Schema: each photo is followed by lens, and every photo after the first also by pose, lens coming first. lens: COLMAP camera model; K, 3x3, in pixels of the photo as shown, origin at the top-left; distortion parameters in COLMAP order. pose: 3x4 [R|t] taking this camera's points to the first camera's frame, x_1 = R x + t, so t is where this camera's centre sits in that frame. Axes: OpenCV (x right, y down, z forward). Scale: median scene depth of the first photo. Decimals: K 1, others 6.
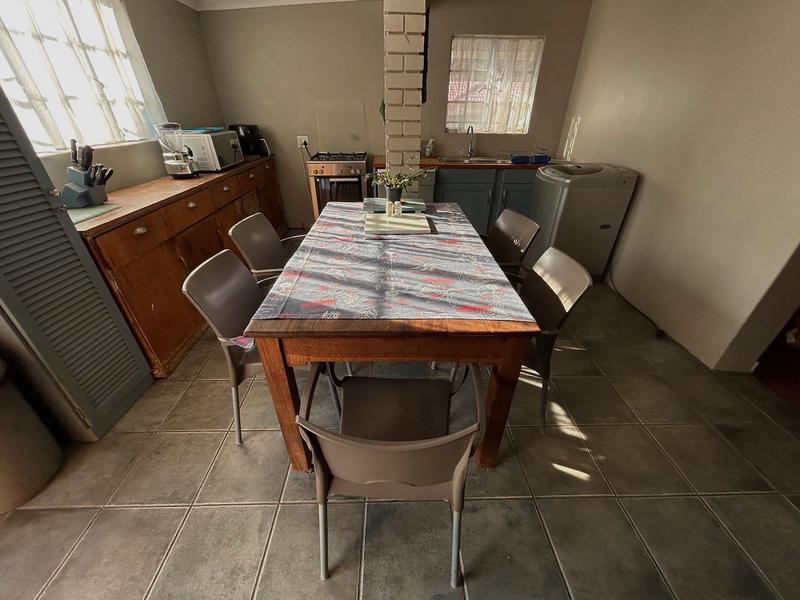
lens RADIAL K [[321.1, 0, 399.3], [0, 321.1, 300.9], [0, 0, 1]] dist [-0.002242, -0.000066]
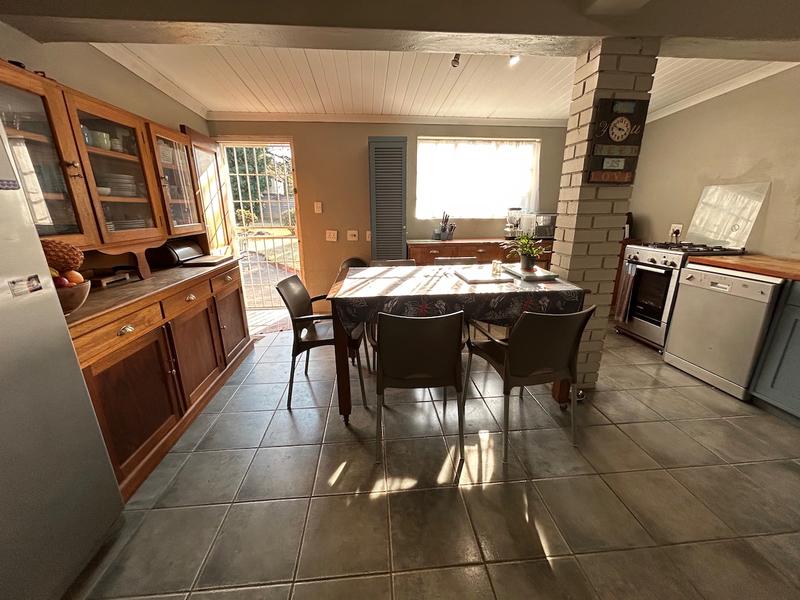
lens RADIAL K [[321.1, 0, 398.2], [0, 321.1, 301.5], [0, 0, 1]] dist [-0.002242, -0.000066]
pose [[0.052106, 0.271731, -0.960962, 1.263297], [-0.509935, 0.834600, 0.208349, -0.270553], [0.858633, 0.479172, 0.182053, 0.592961]]
